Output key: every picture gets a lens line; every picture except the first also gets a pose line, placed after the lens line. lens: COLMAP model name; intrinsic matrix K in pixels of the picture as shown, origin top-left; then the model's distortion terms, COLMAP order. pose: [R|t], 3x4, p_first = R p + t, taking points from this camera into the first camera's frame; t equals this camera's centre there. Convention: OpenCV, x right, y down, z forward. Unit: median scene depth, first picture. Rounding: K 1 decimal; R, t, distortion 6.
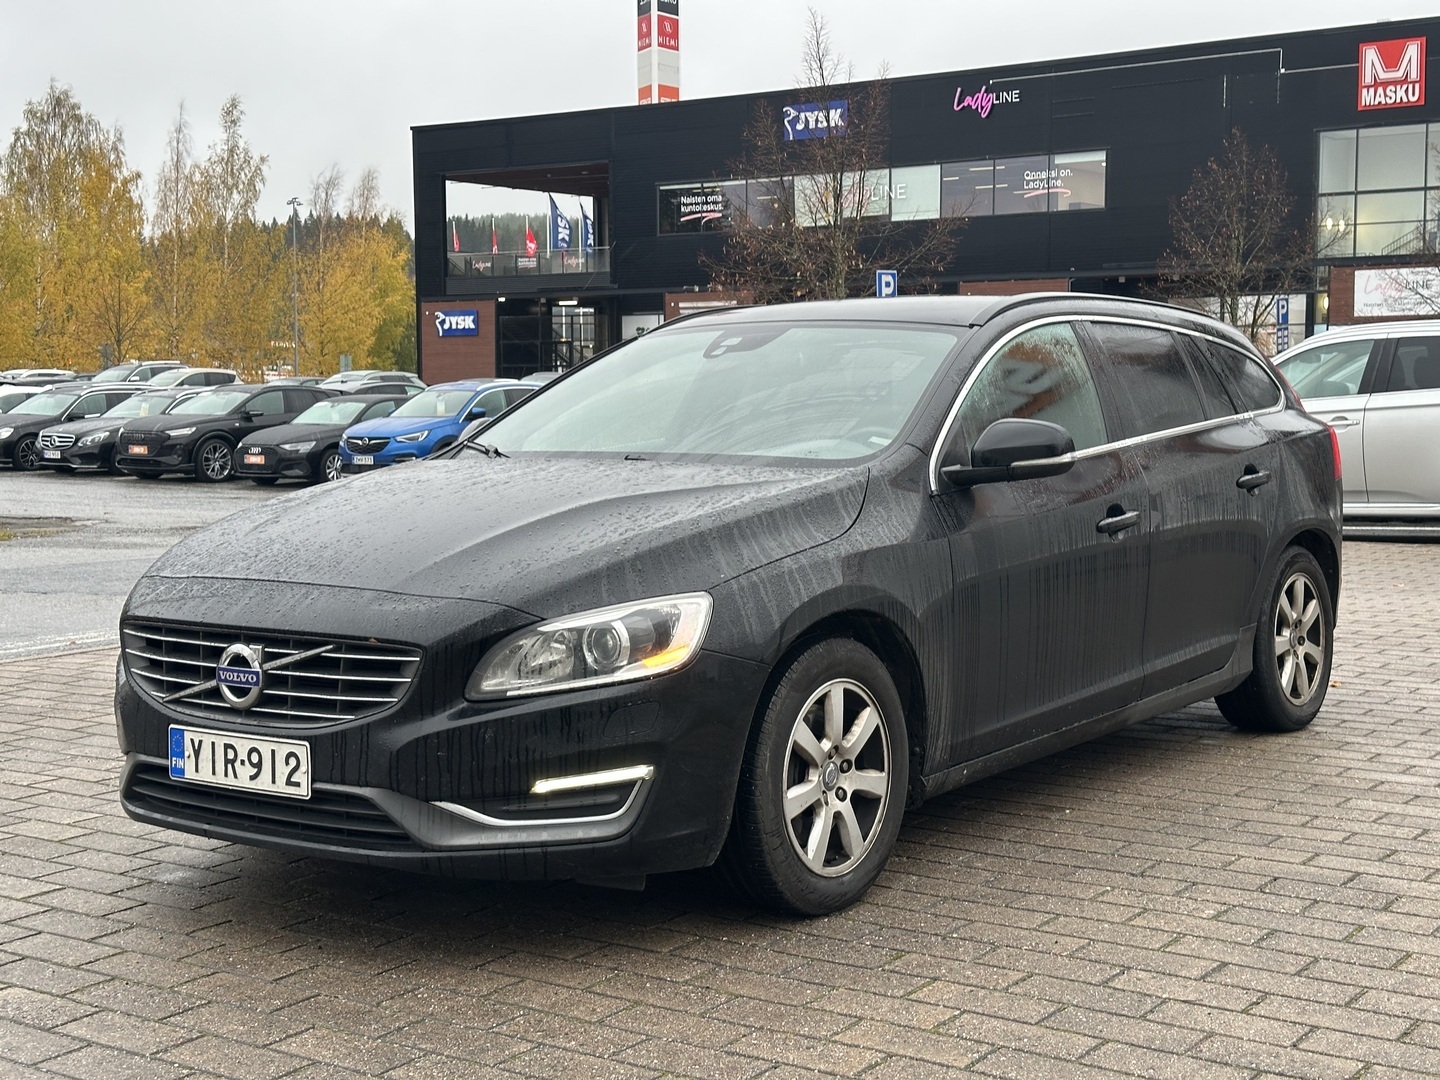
lens RADIAL K [[2014.9, 0, 720.0], [0, 2014.9, 540.0], [0, 0, 1]] dist [0.006613, 0.006301]
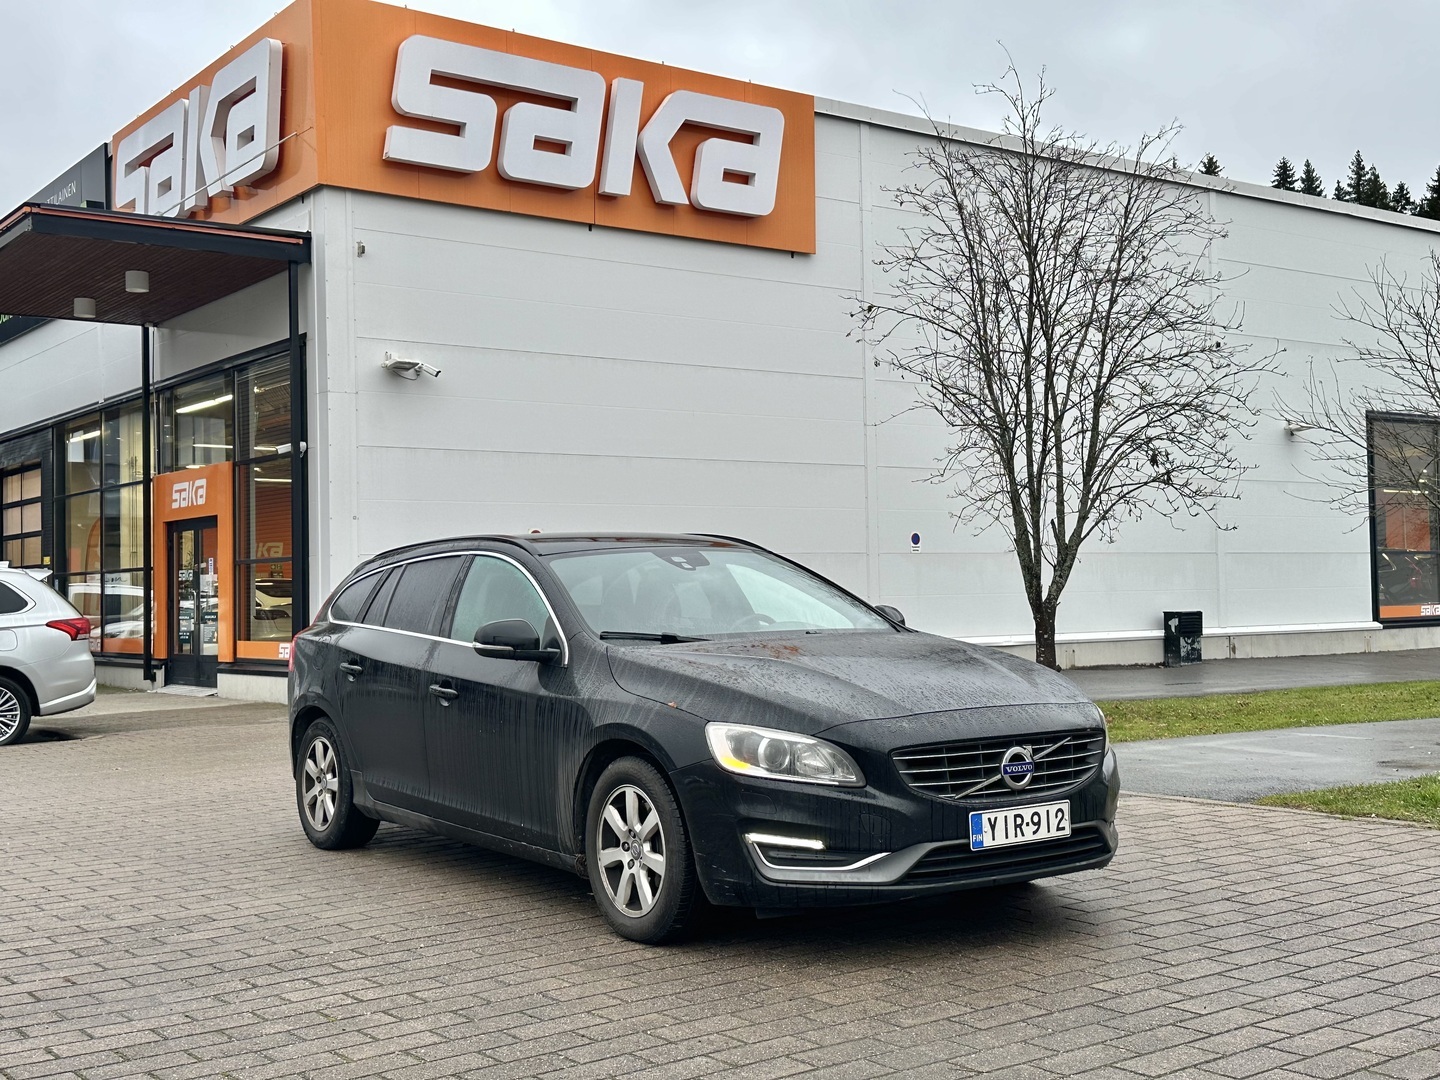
lens RADIAL K [[1668.6, 0, 720.0], [0, 1668.6, 540.0], [0, 0, 1]] dist [0.005080, 0.002994]
pose [[0.326848, 0.024903, 0.944749, -1.502197], [0.073406, 0.995964, -0.051649, -0.054848], [-0.942222, 0.086231, 0.323701, 0.790401]]
